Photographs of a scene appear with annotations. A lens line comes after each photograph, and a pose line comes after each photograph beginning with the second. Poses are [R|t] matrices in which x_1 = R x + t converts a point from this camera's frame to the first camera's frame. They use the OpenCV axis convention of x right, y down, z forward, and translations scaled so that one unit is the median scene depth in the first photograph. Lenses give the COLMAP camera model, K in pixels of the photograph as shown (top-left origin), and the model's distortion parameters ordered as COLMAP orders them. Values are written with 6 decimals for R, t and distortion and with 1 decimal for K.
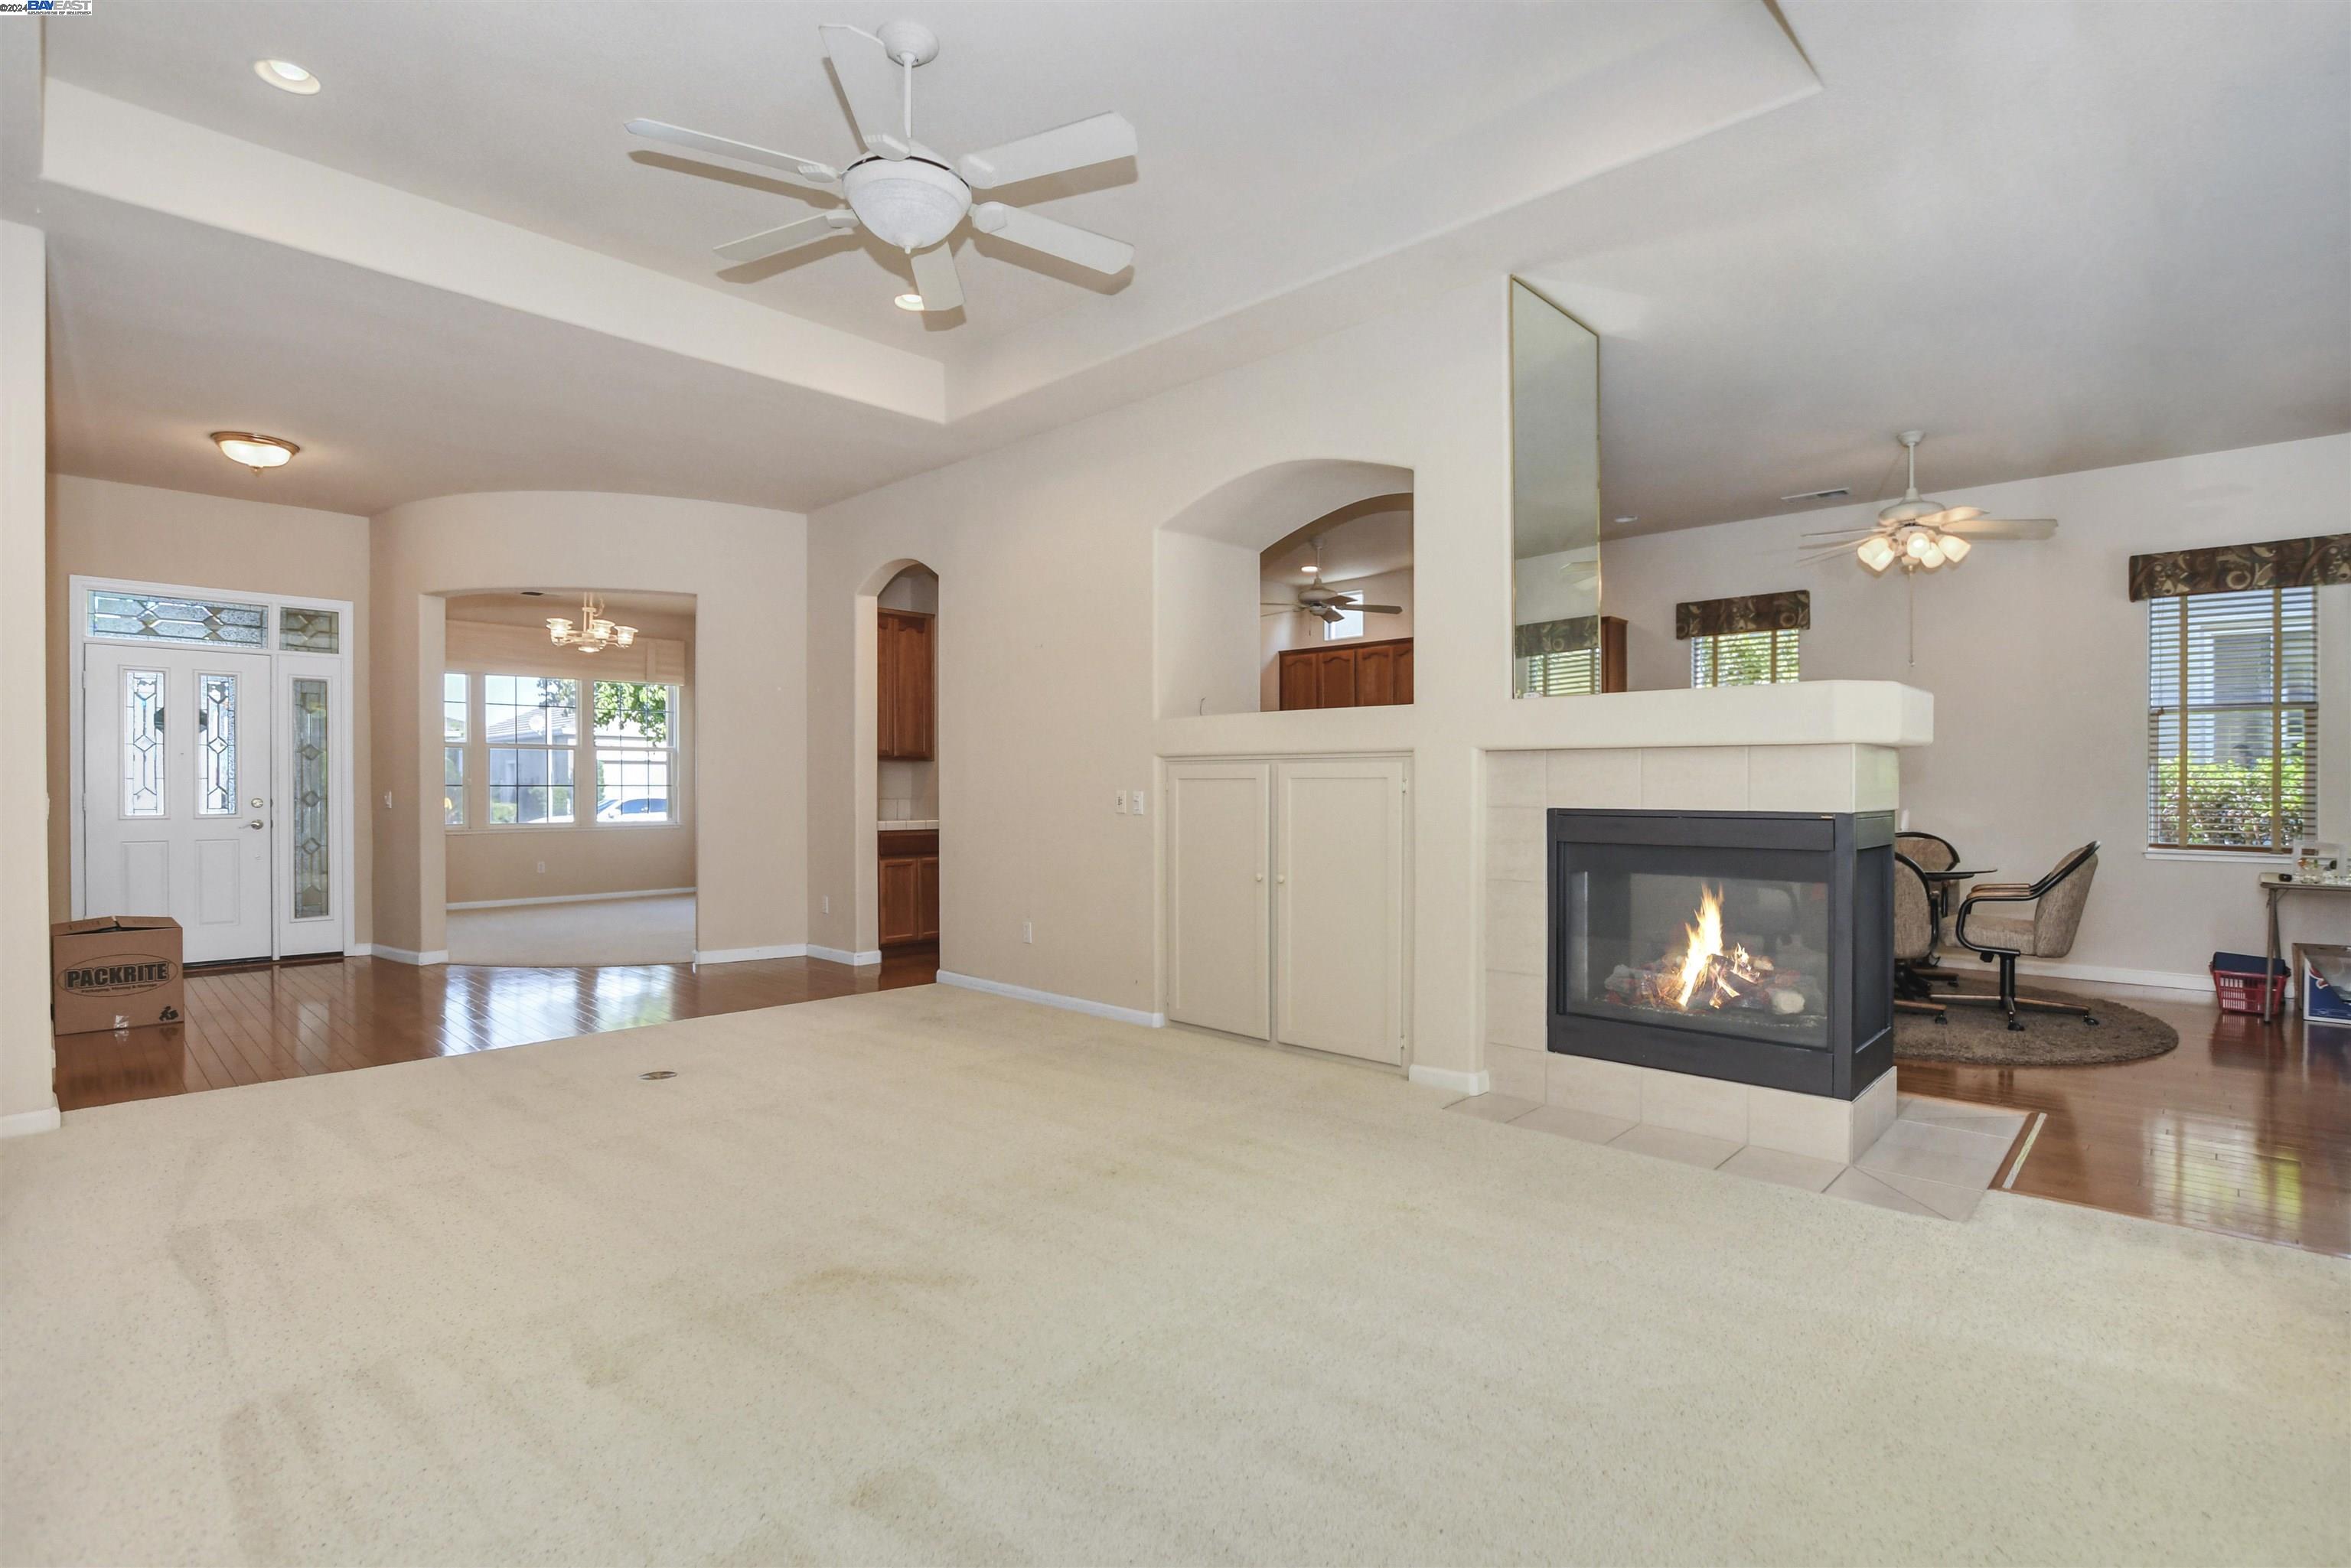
lens RADIAL K [[1107.7, 0, 1175.5], [0, 1107.7, 784.0], [0, 0, 1]] dist [-0.029730, 0.000444]
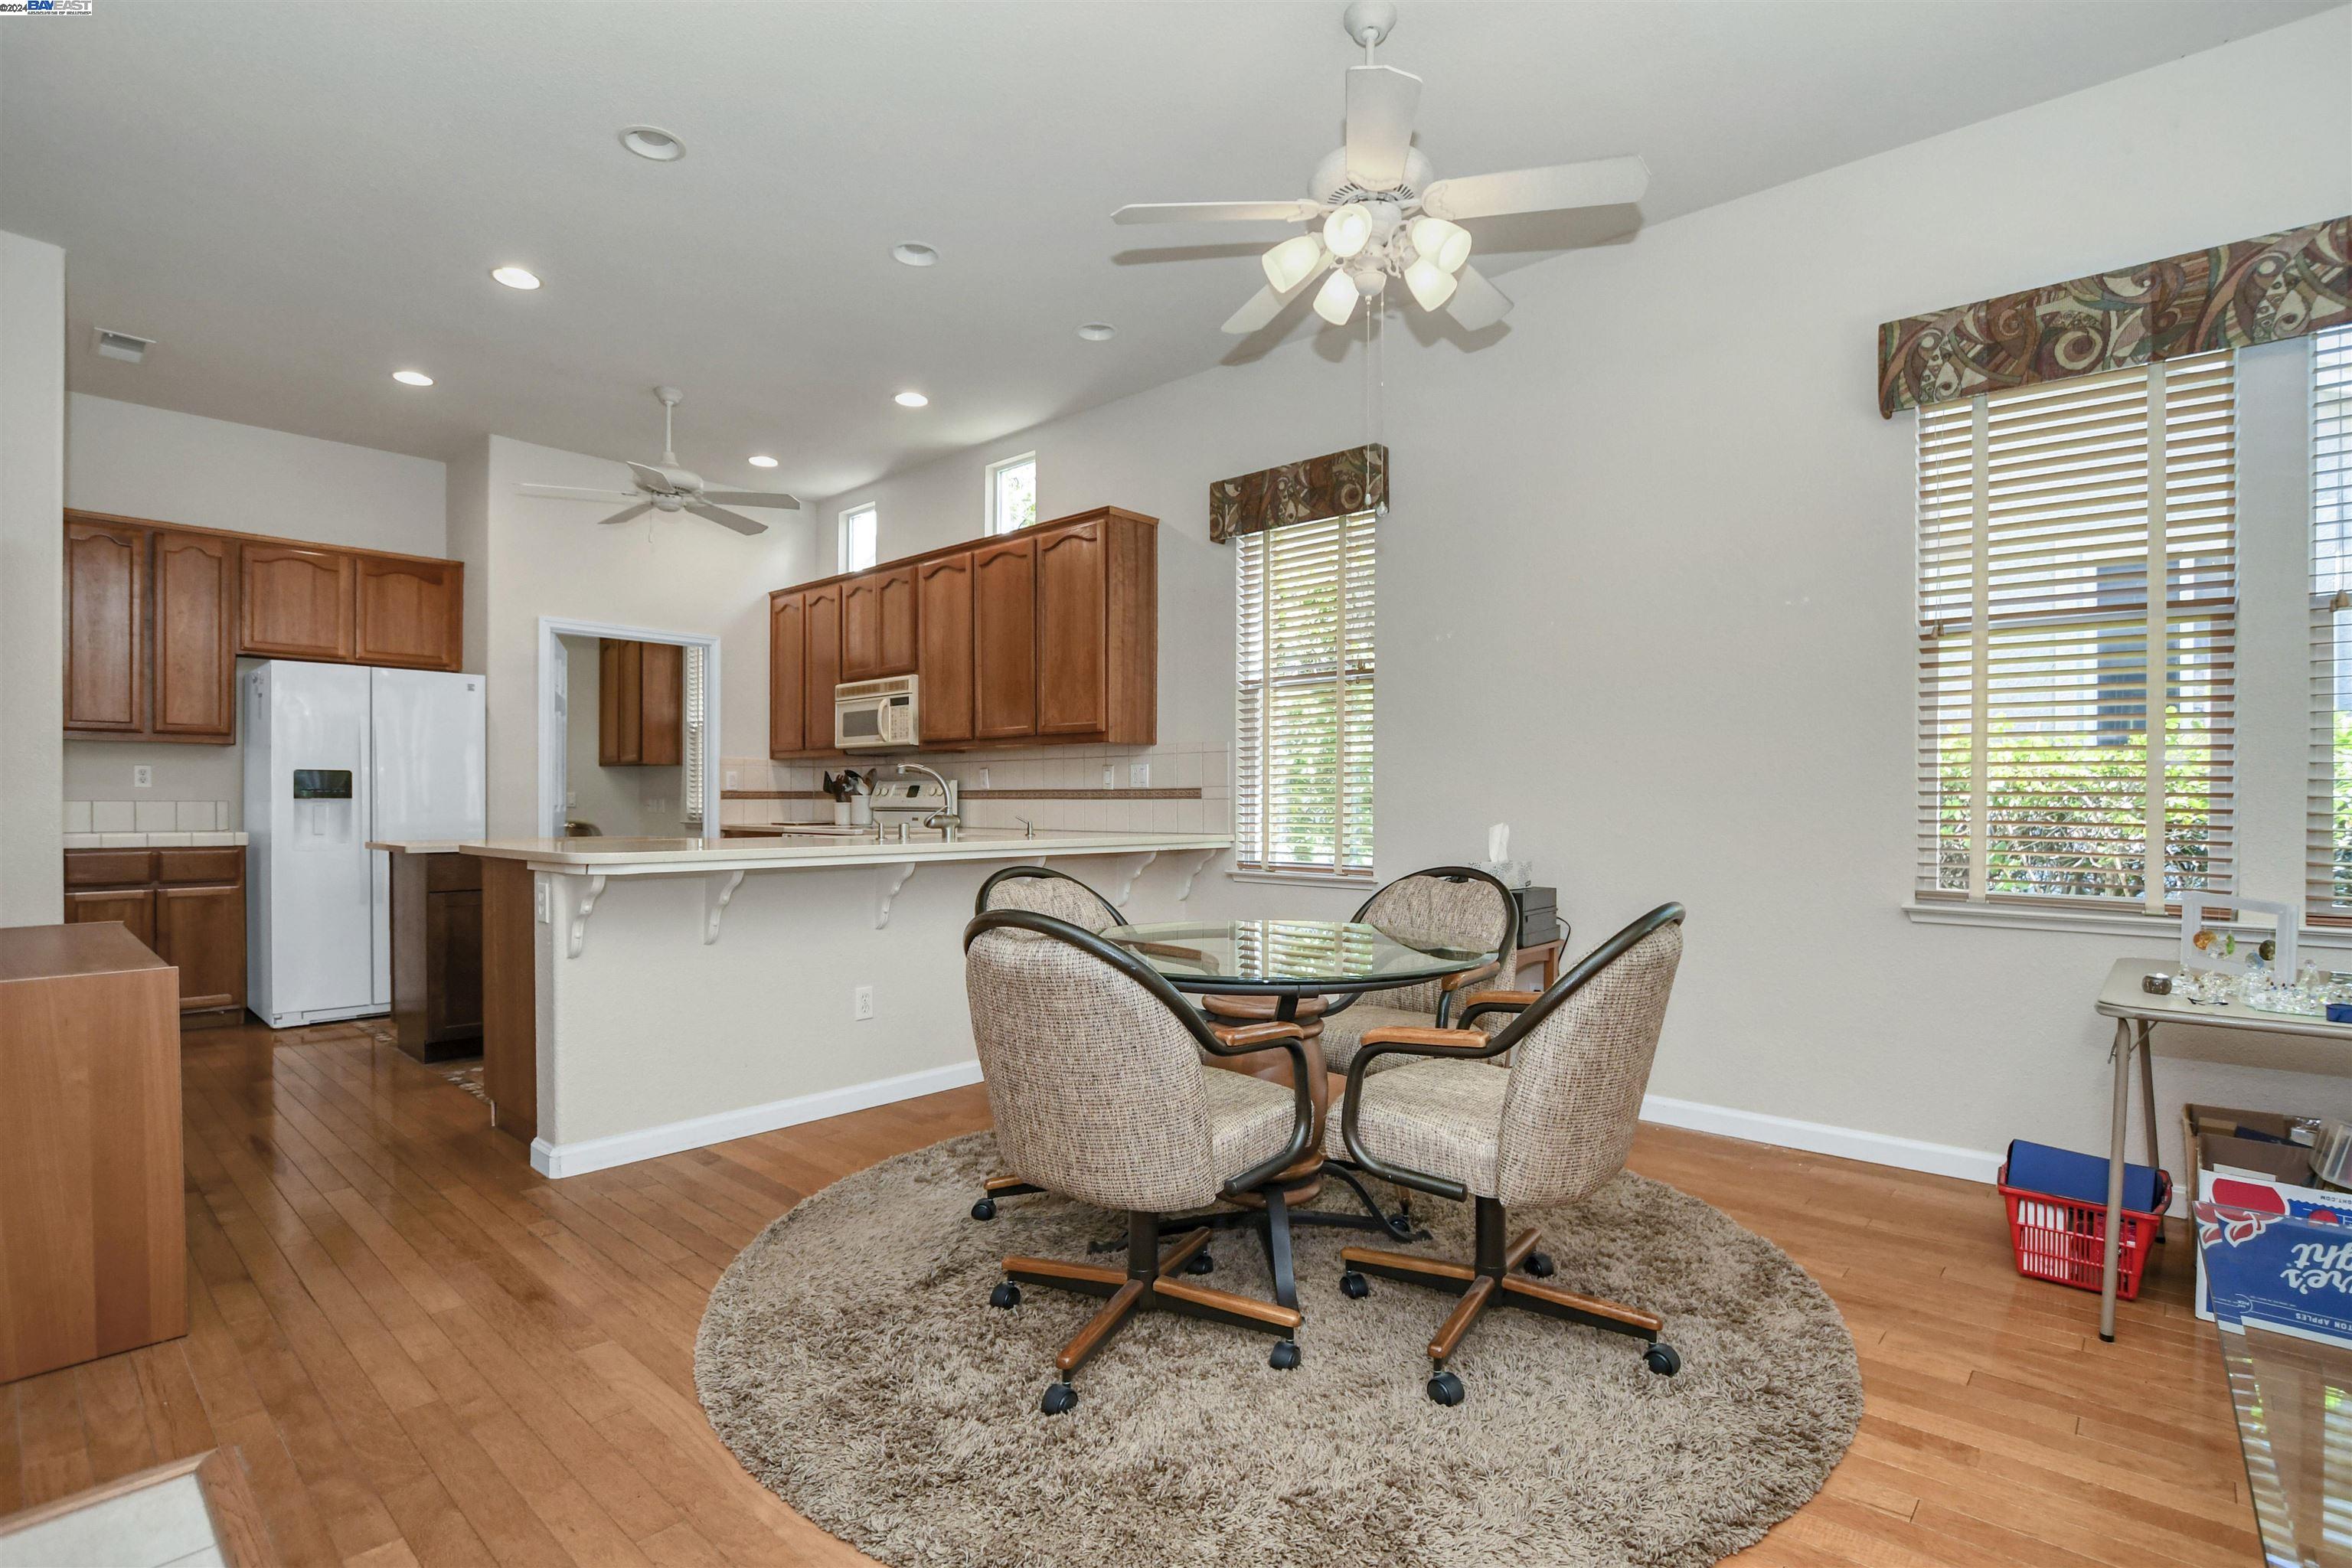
lens RADIAL K [[1096.1, 0, 1188.8], [0, 1096.1, 803.6], [0, 0, 1]] dist [-0.028546, -0.000637]
pose [[0.999057, 0.004391, 0.043201, 0.545392], [-0.004565, 0.999982, 0.003935, 0.015098], [-0.043183, -0.004129, 0.999059, 0.513220]]
